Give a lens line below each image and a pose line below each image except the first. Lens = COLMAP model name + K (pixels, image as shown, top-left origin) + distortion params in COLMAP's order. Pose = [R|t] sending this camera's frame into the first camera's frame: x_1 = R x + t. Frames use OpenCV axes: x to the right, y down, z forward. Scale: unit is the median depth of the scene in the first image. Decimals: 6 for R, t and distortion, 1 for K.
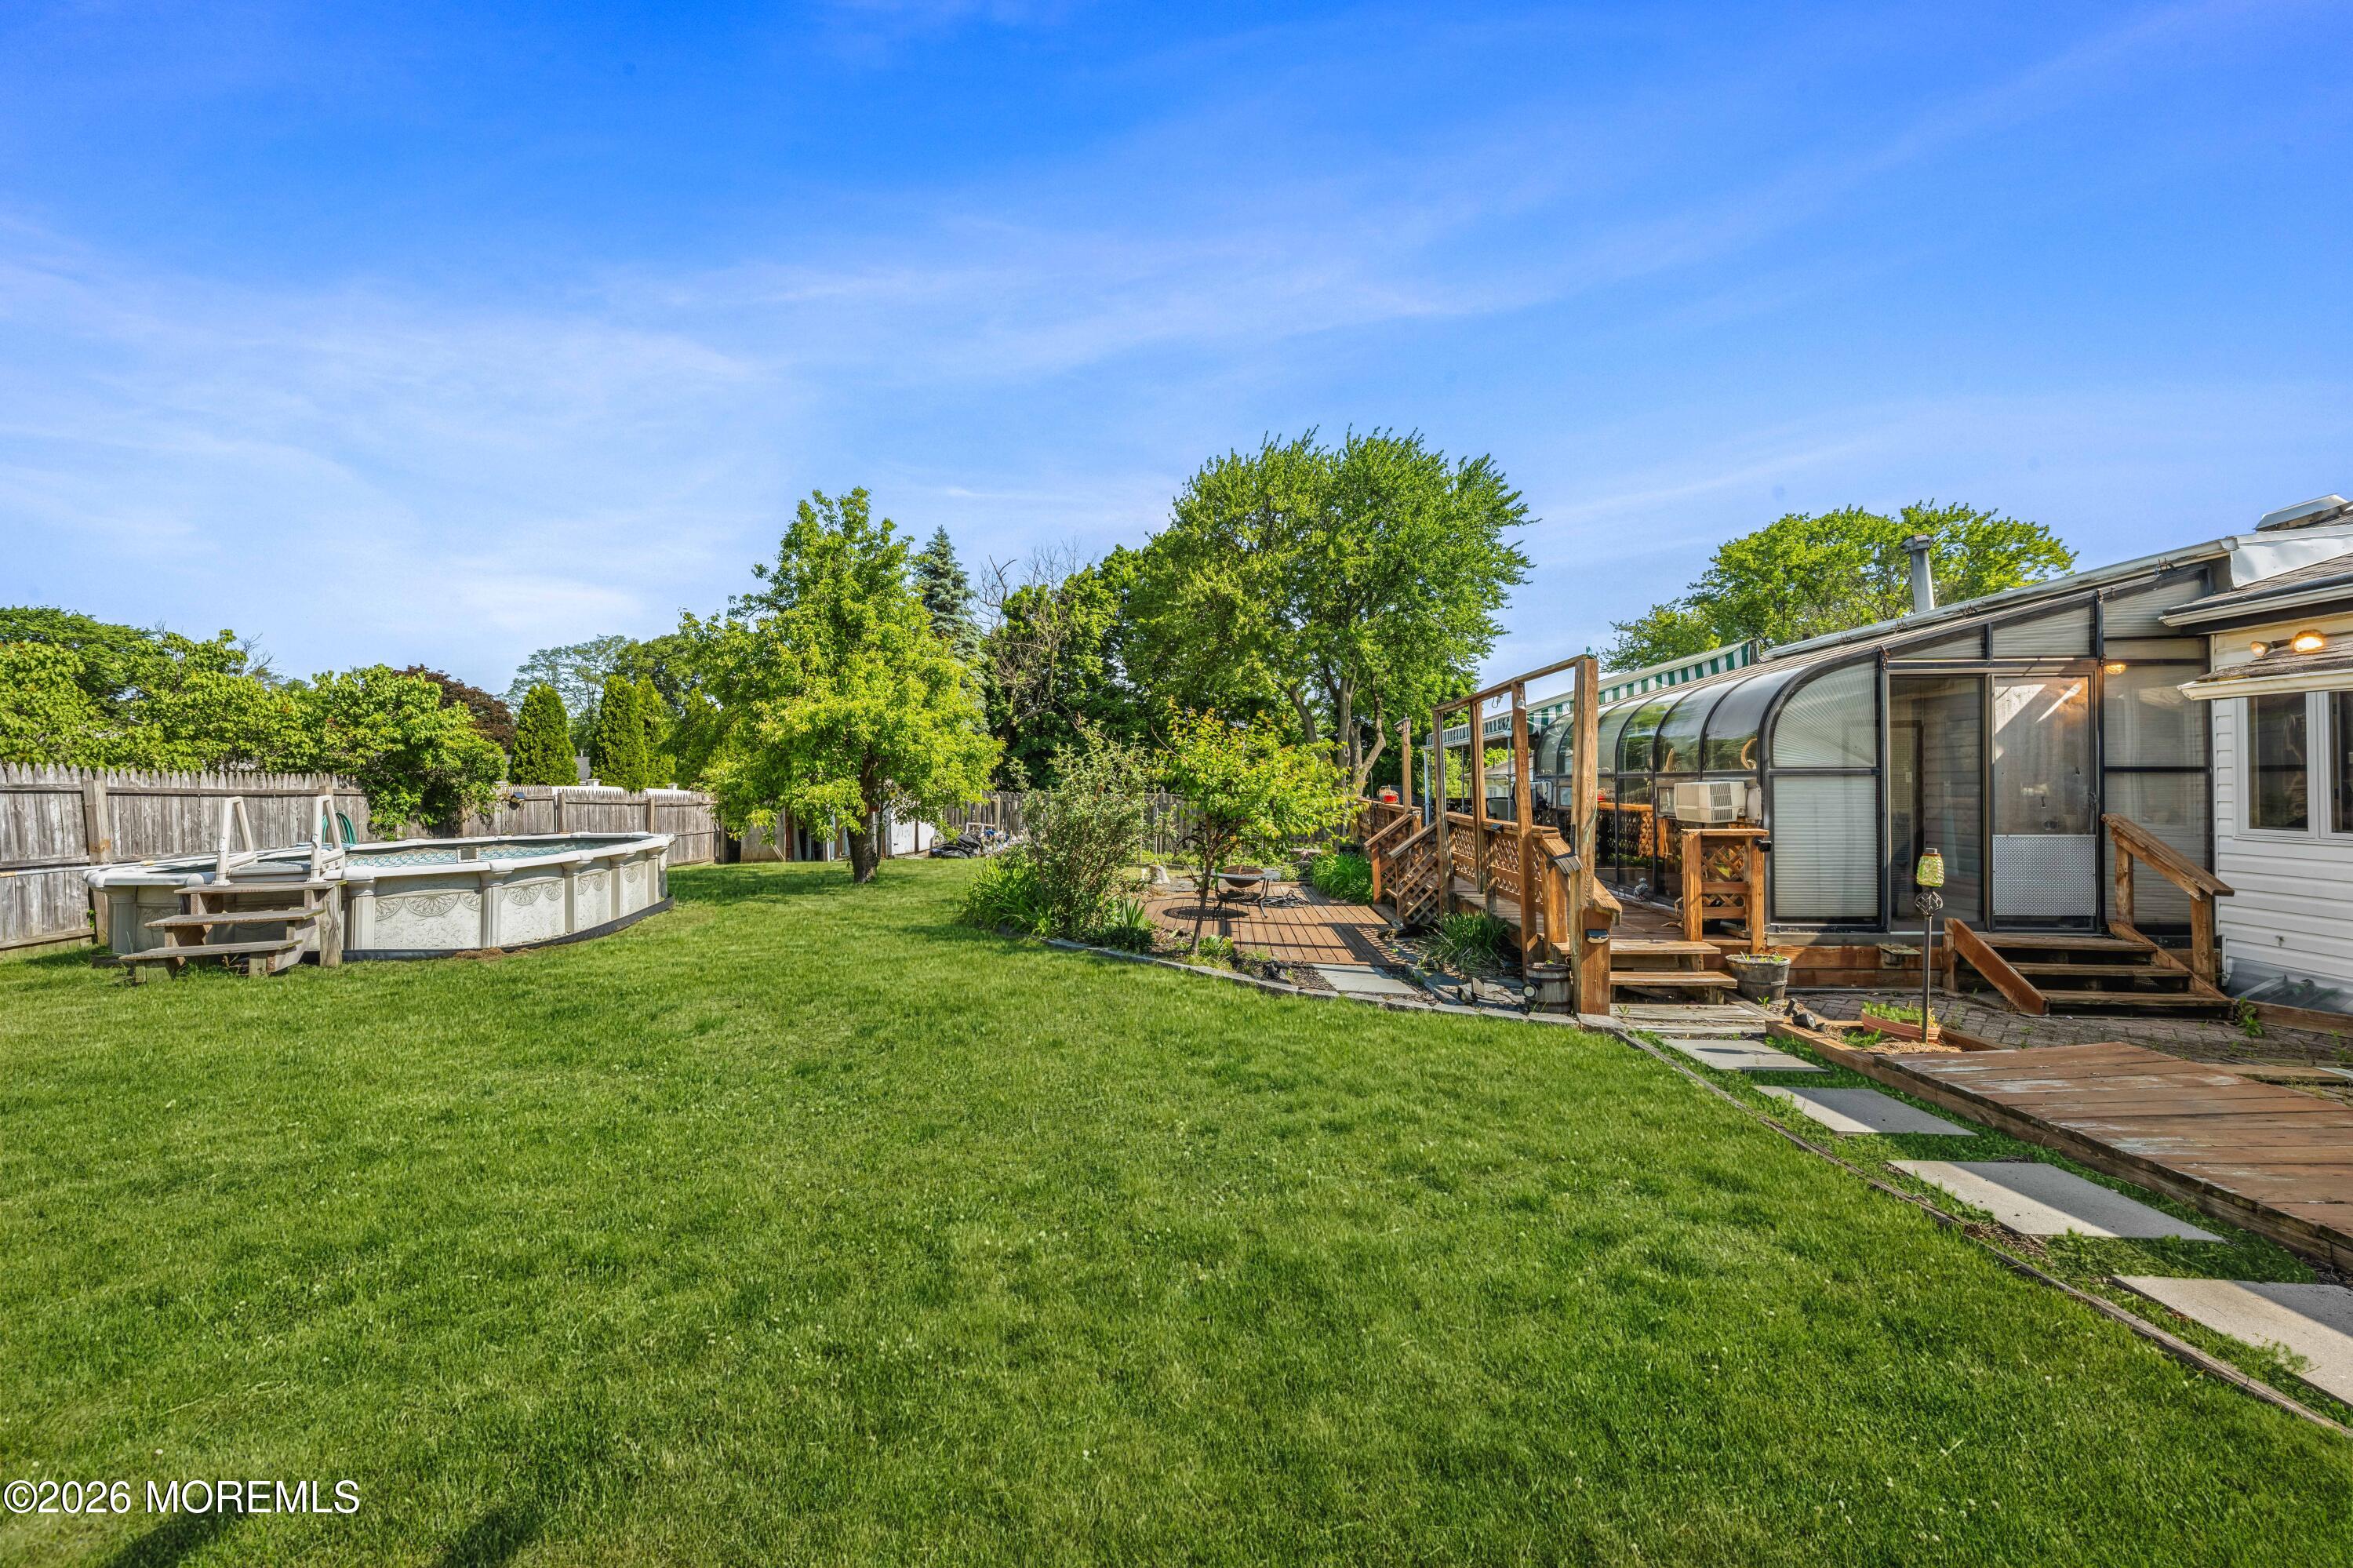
lens RADIAL K [[816.3, 0, 1133.4], [0, 816.3, 784.4], [0, 0, 1]] dist [-0.001902, 0.001001]
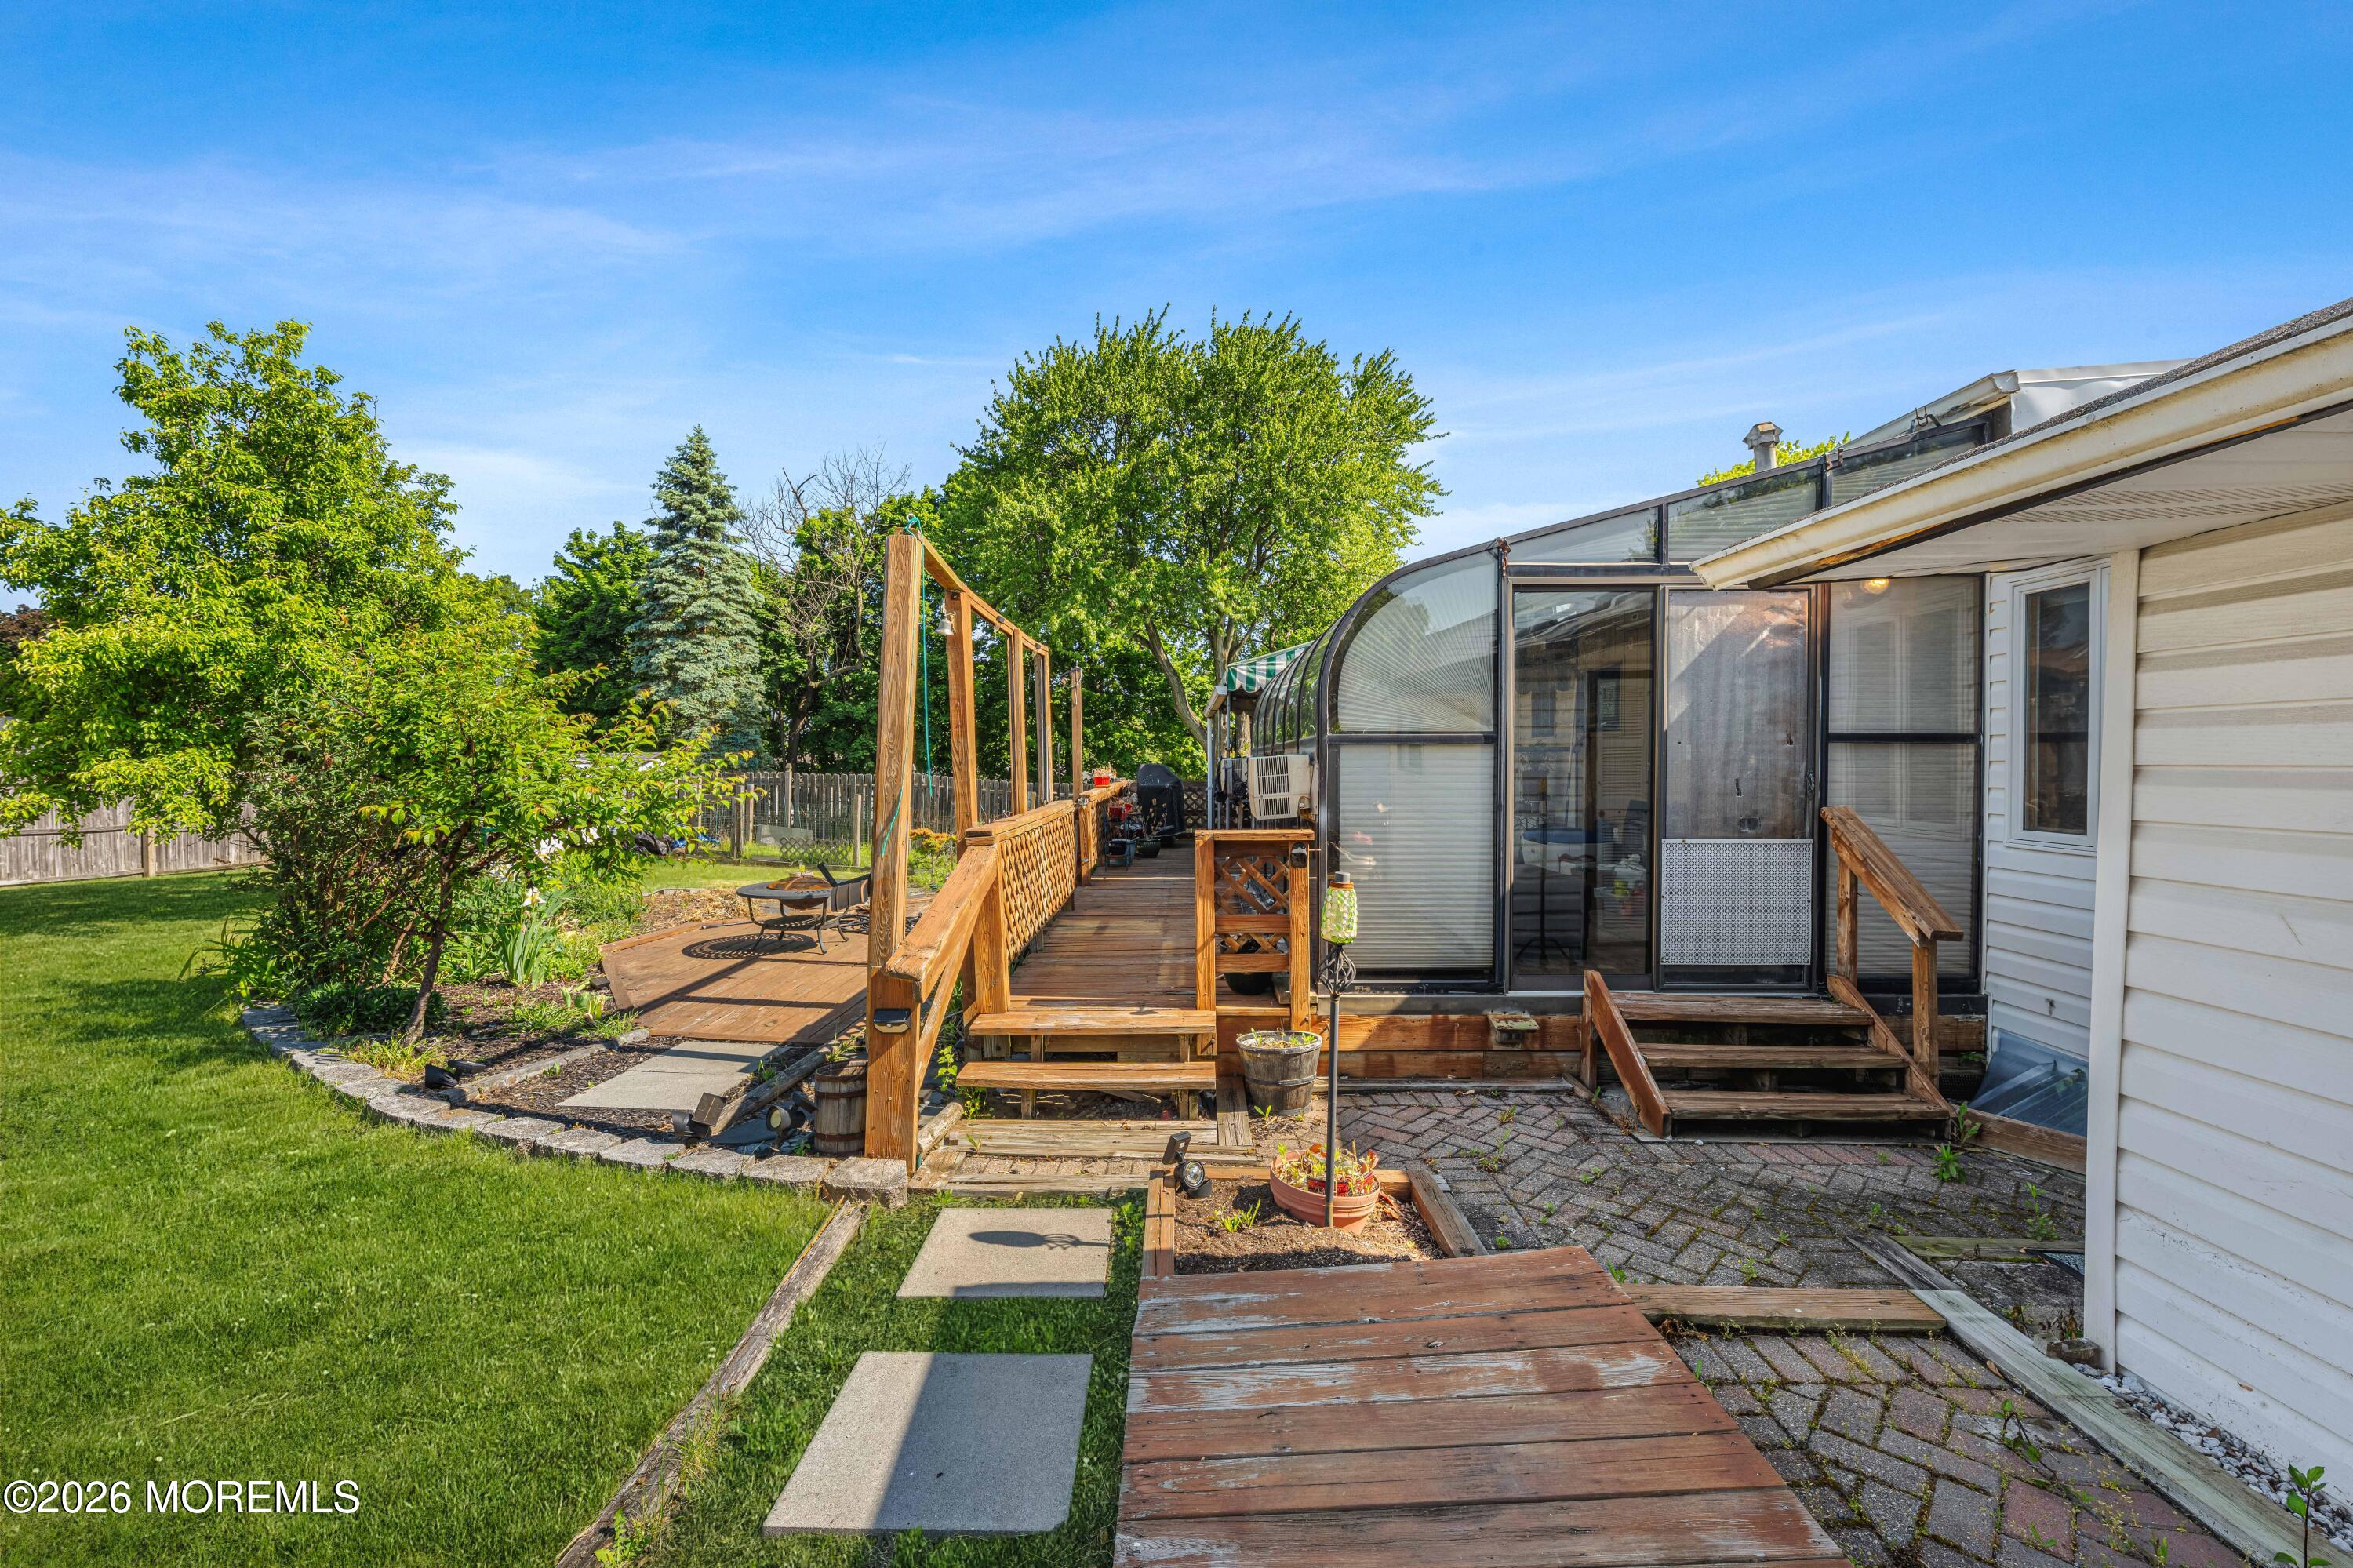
lens RADIAL K [[945.2, 0, 1177.9], [0, 945.2, 783.8], [0, 0, 1]] dist [0.004971, -0.000497]
pose [[0.998169, 0.002138, 0.060448, 0.624155], [-0.003375, 0.999787, 0.020374, 0.004456], [-0.060392, -0.020541, 0.997963, 0.281568]]
